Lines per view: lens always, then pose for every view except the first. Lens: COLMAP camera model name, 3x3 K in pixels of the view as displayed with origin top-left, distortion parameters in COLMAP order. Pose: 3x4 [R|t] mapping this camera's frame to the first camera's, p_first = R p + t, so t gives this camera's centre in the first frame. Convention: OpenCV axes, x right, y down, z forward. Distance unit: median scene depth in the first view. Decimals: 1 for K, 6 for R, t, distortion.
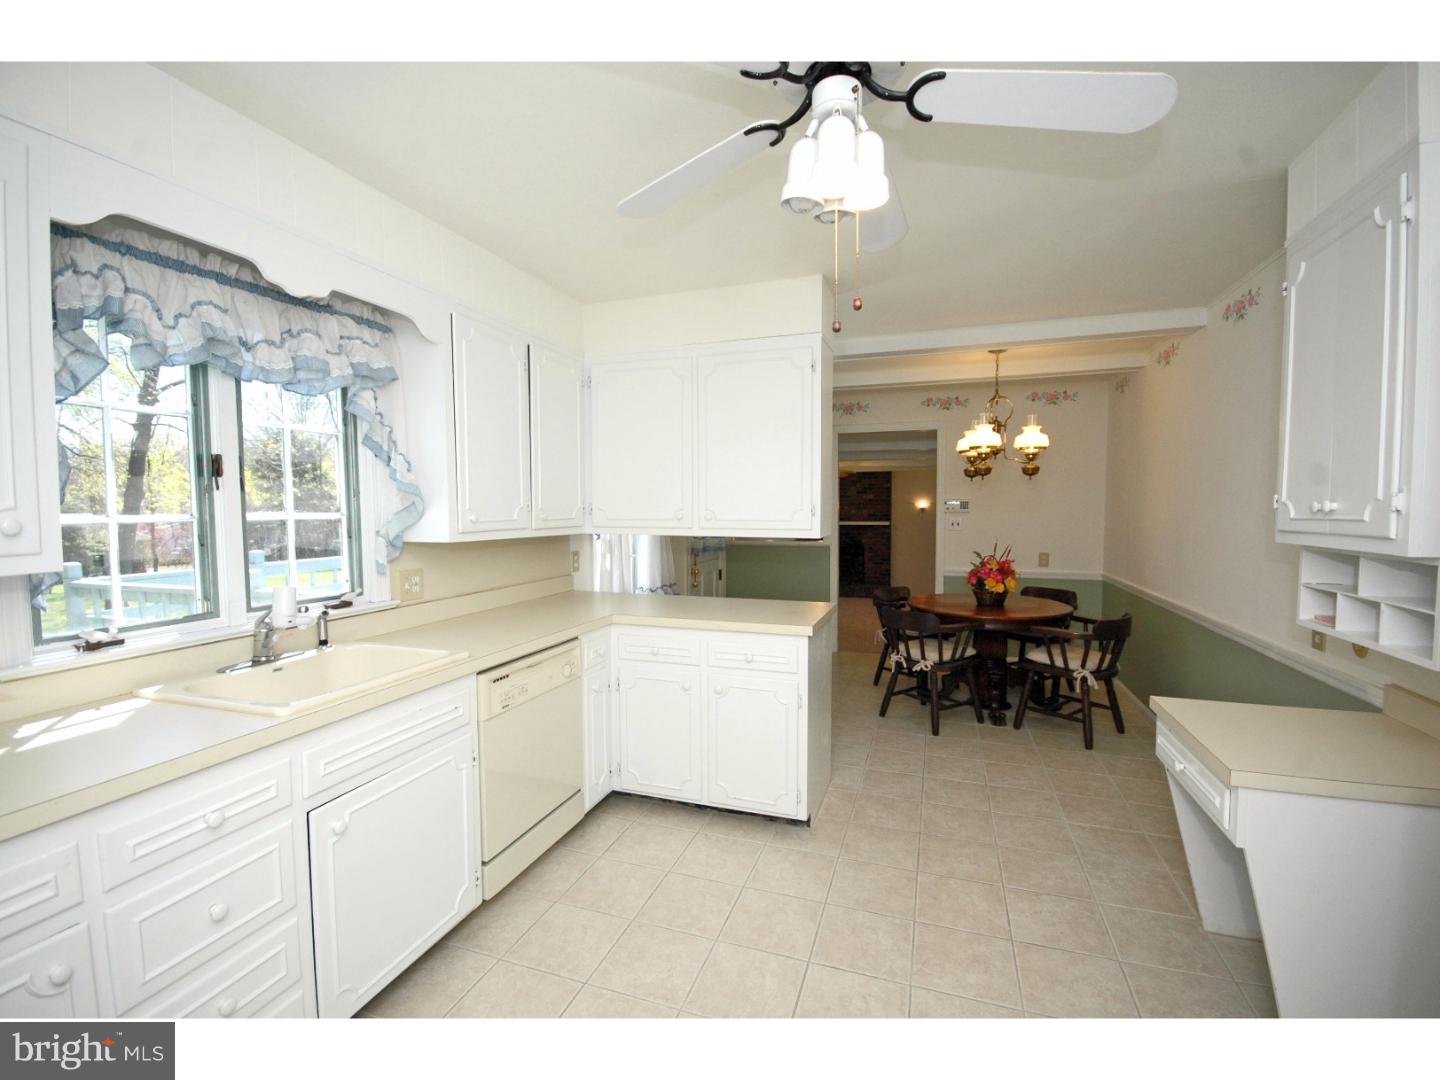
lens RADIAL K [[634.0, 0, 729.6], [0, 634.0, 541.5], [0, 0, 1]] dist [-0.001273, -0.000227]
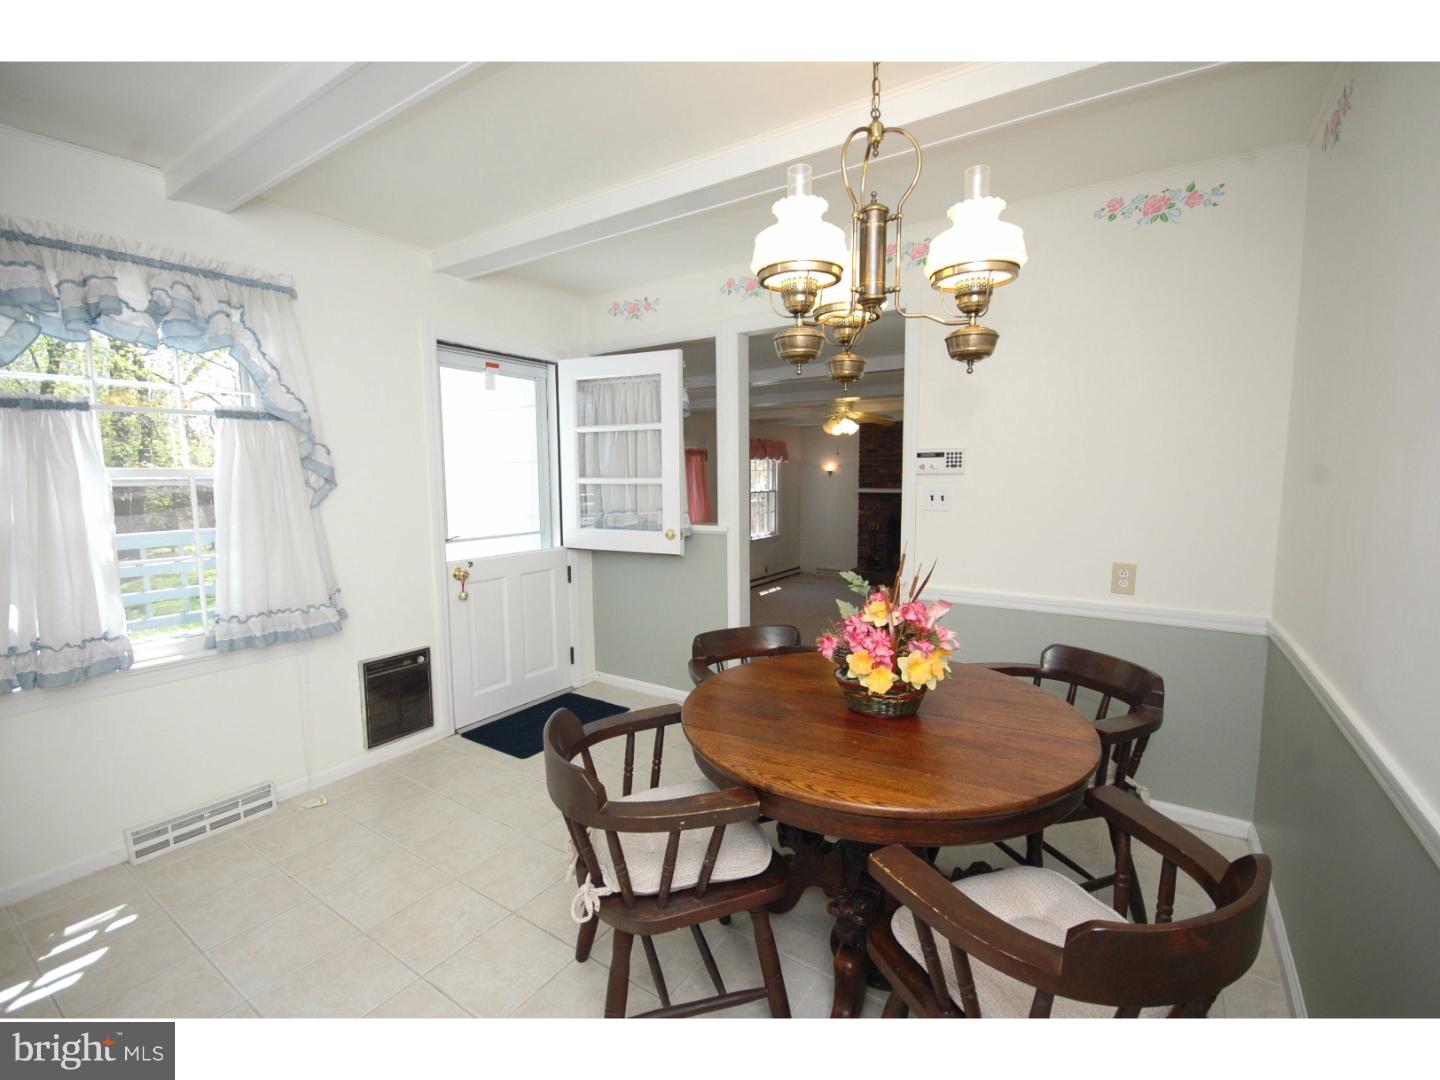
lens RADIAL K [[634.0, 0, 729.6], [0, 634.0, 541.5], [0, 0, 1]] dist [-0.001273, -0.000227]
pose [[0.967828, 0.029878, -0.249834, 0.124323], [-0.015305, 0.998077, 0.060072, -0.007777], [0.251148, -0.054316, 0.966423, 0.182460]]
